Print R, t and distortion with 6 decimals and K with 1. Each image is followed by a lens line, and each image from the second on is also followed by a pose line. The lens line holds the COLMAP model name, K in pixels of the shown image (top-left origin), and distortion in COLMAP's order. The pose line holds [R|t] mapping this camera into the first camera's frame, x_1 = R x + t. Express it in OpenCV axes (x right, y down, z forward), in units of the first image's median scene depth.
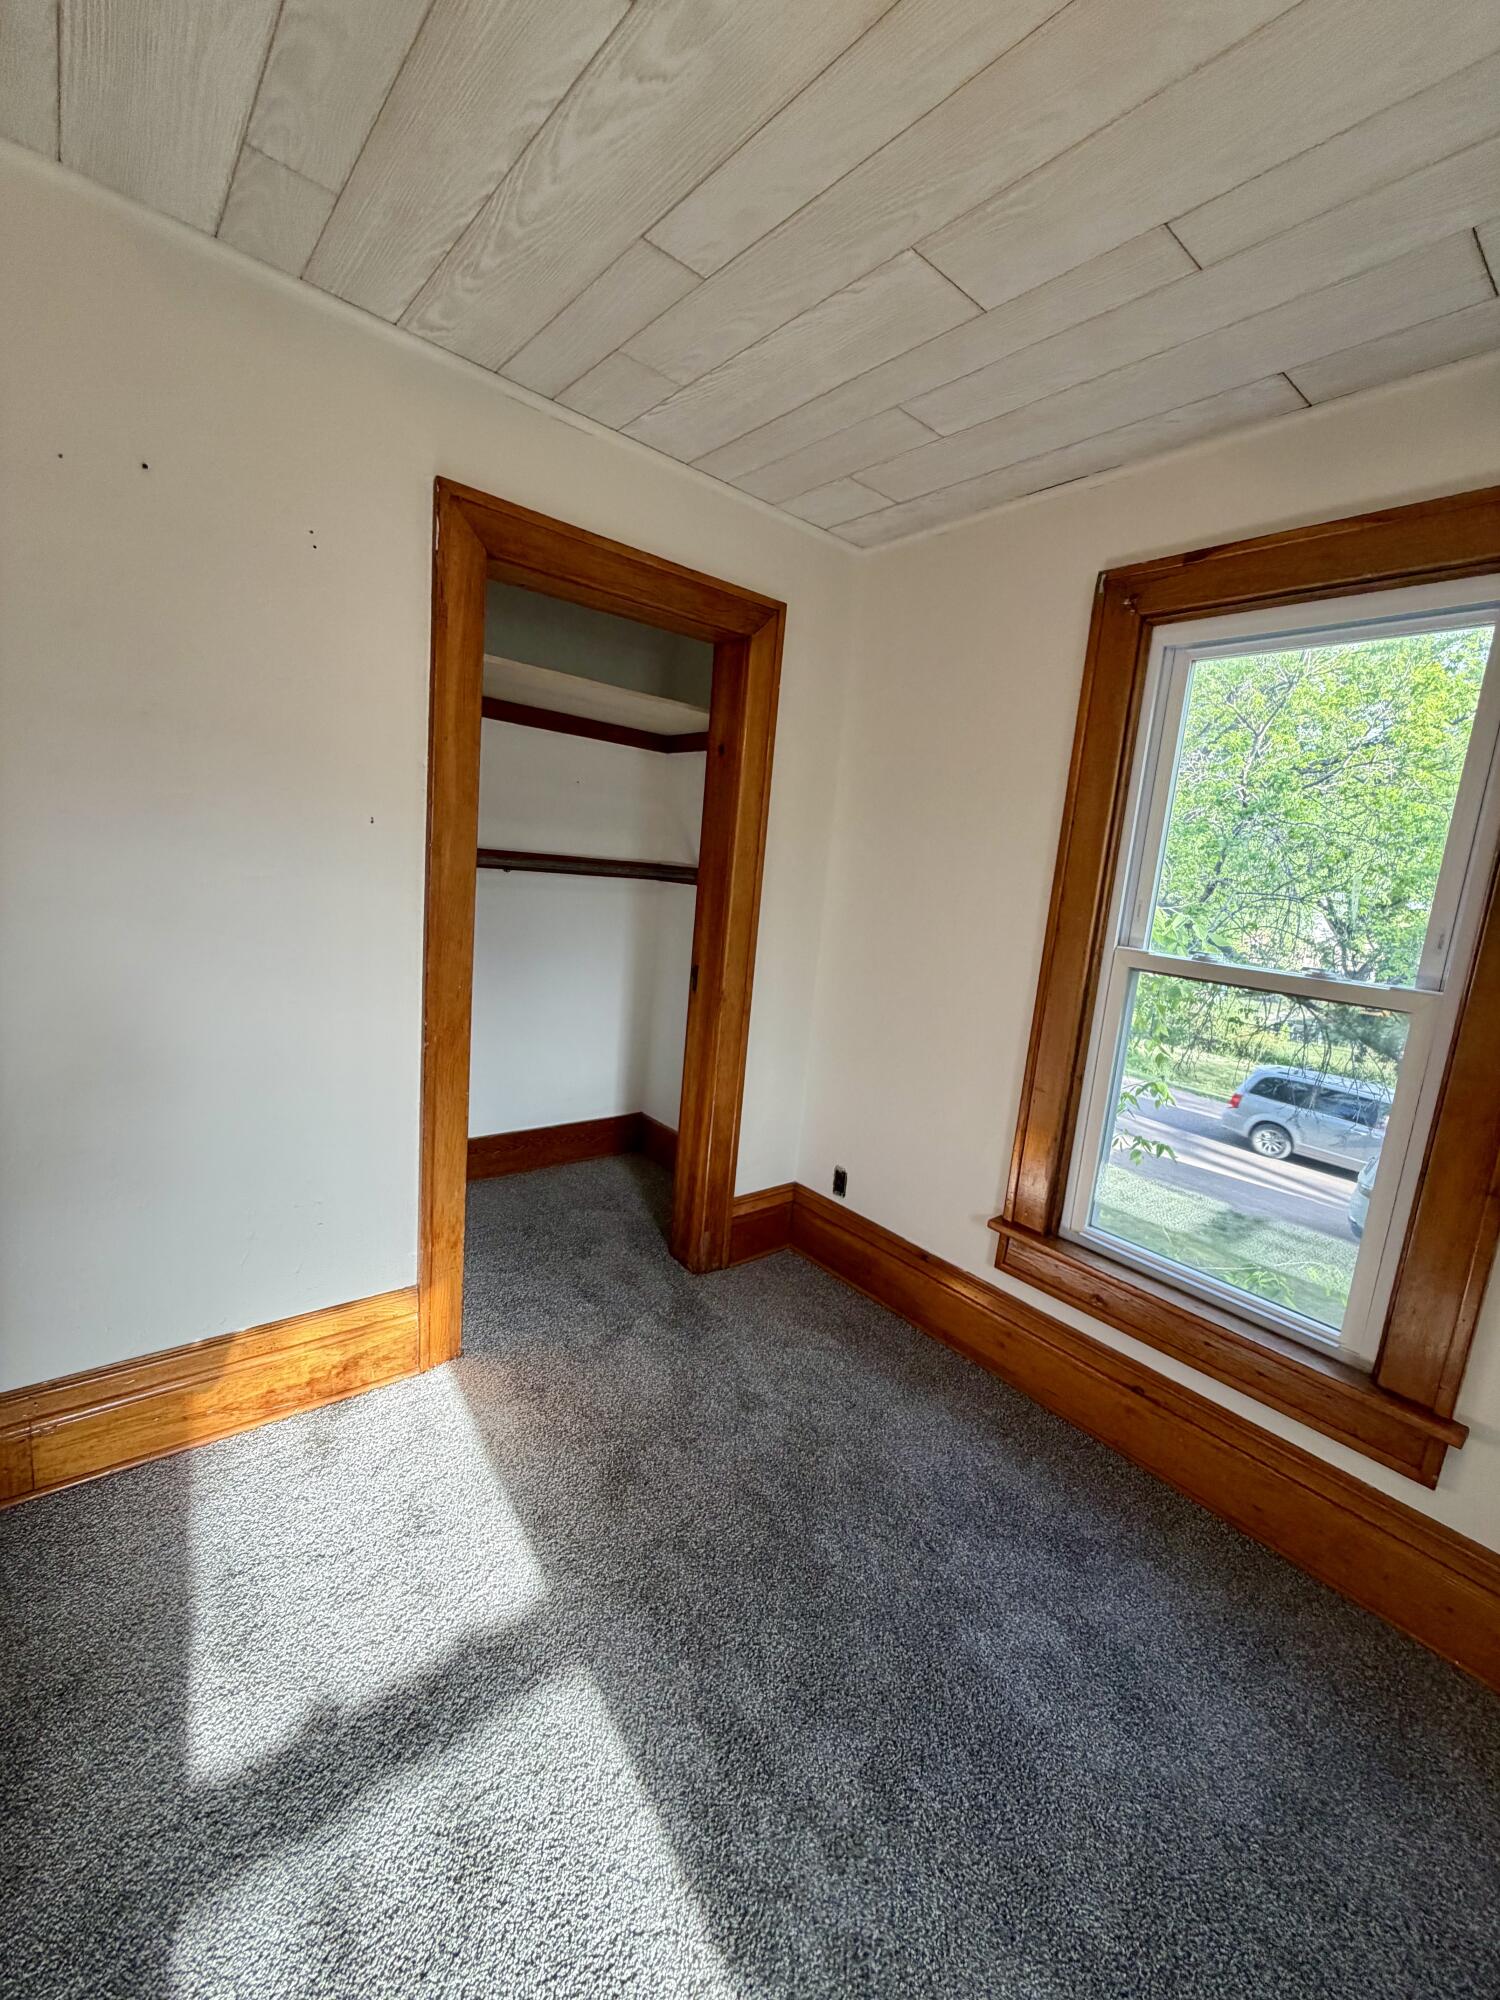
lens RADIAL K [[799.0, 0, 747.2], [0, 799.0, 997.4], [0, 0, 1]] dist [0.001030, 0.000469]
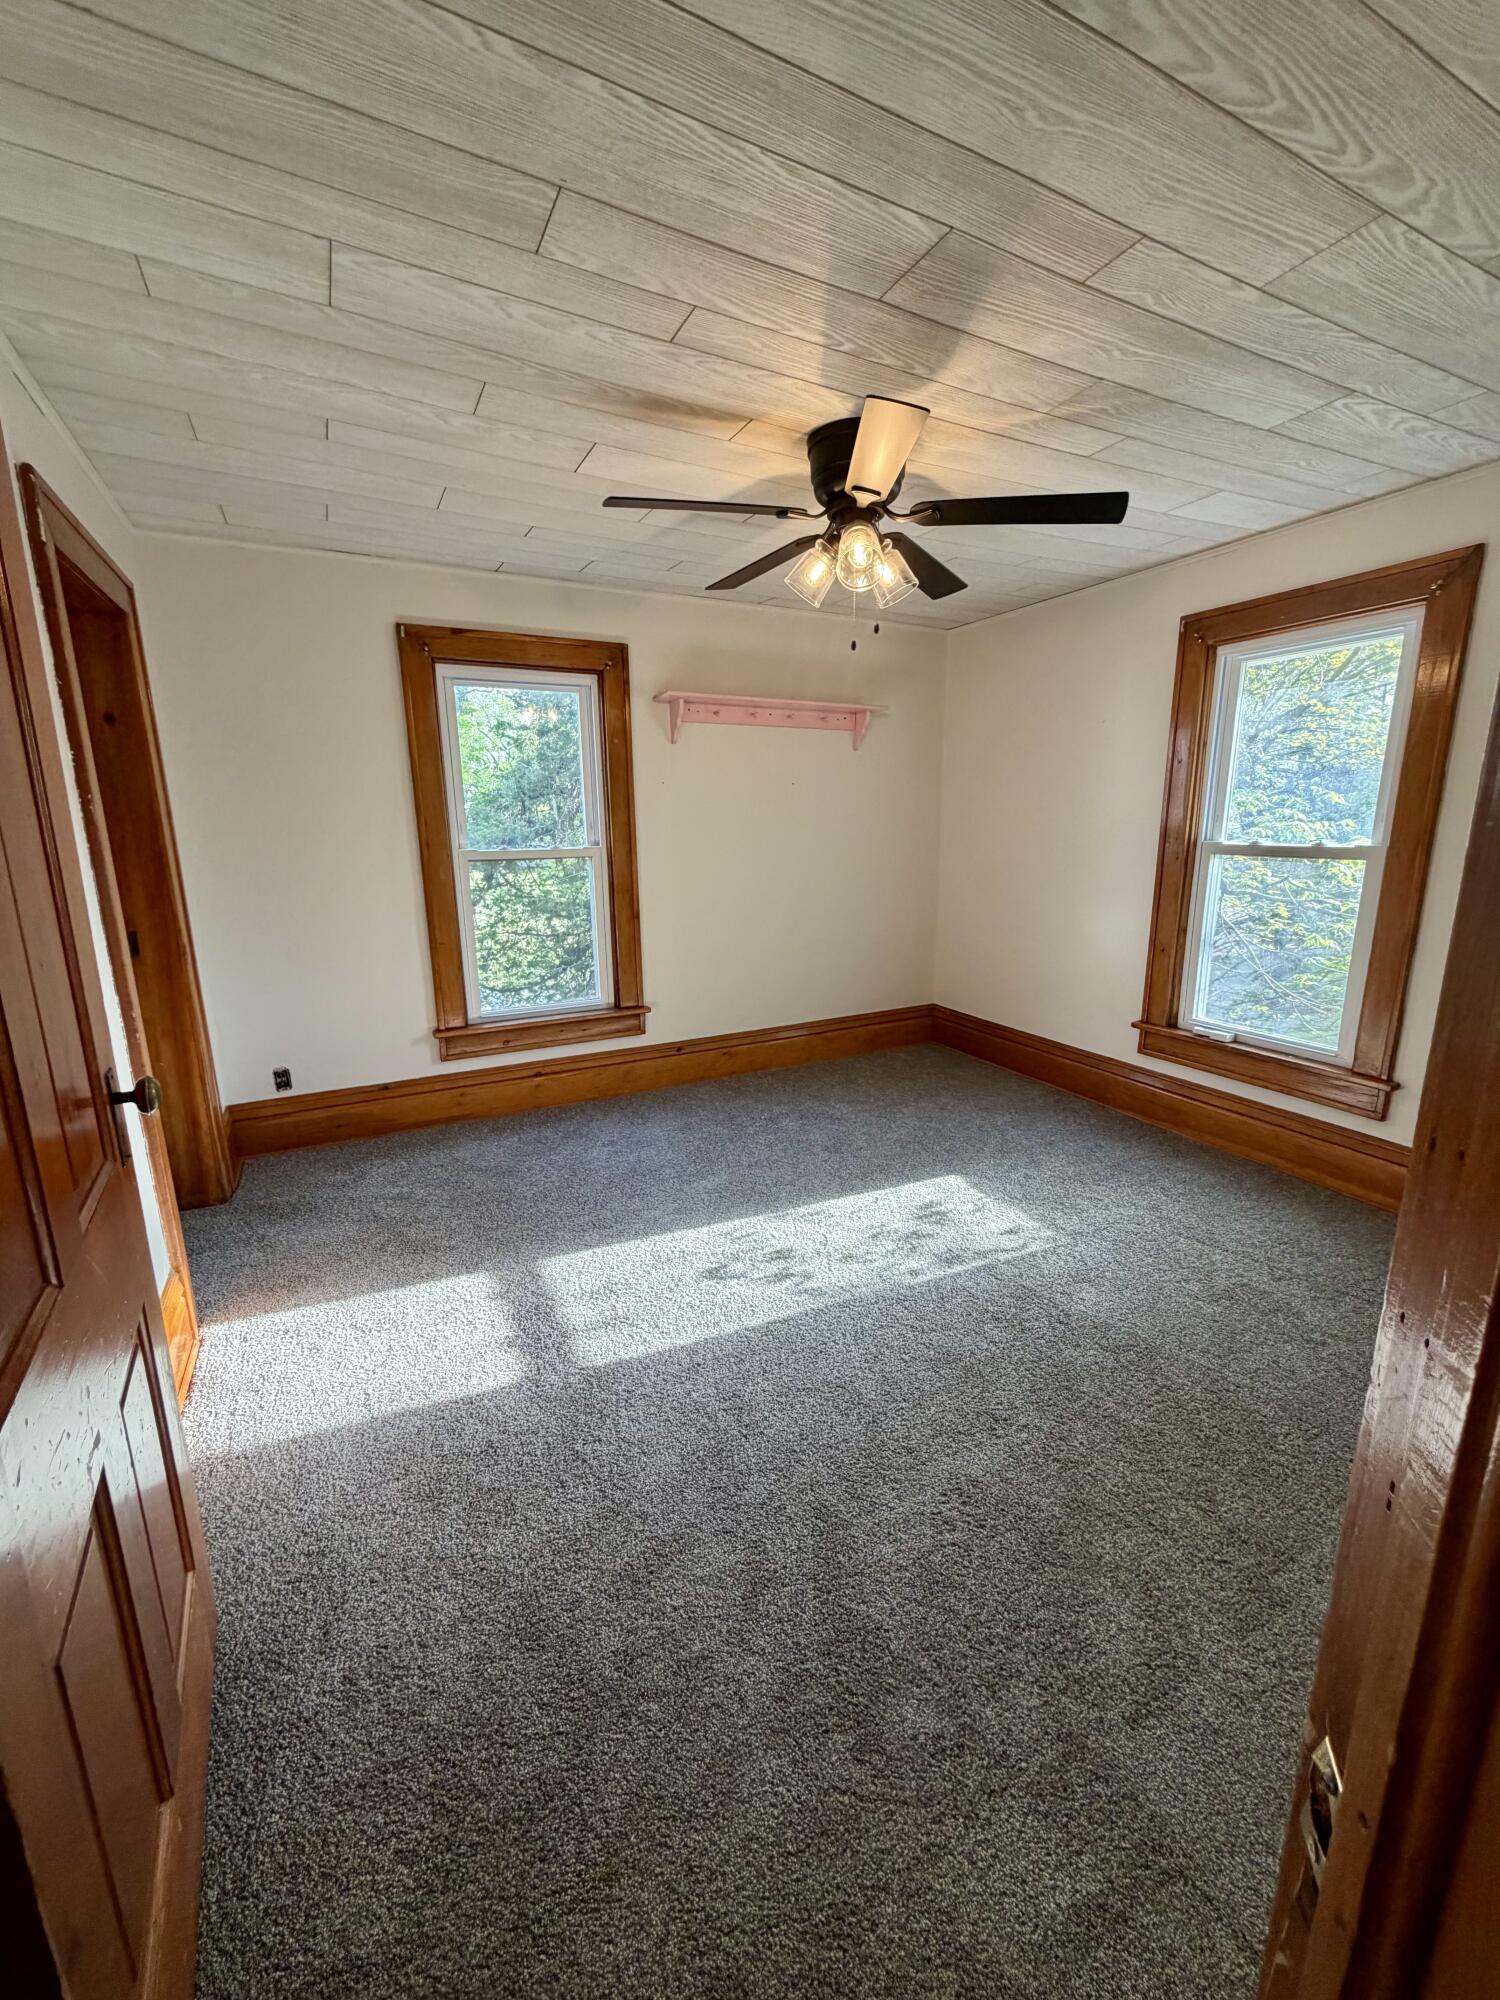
lens RADIAL K [[799.0, 0, 747.2], [0, 799.0, 997.4], [0, 0, 1]] dist [0.001030, 0.000469]
pose [[0.217805, -0.306609, 0.926581, -1.217566], [0.196966, 0.943648, 0.265958, -0.107180], [-0.955911, 0.124578, 0.265923, -0.028464]]
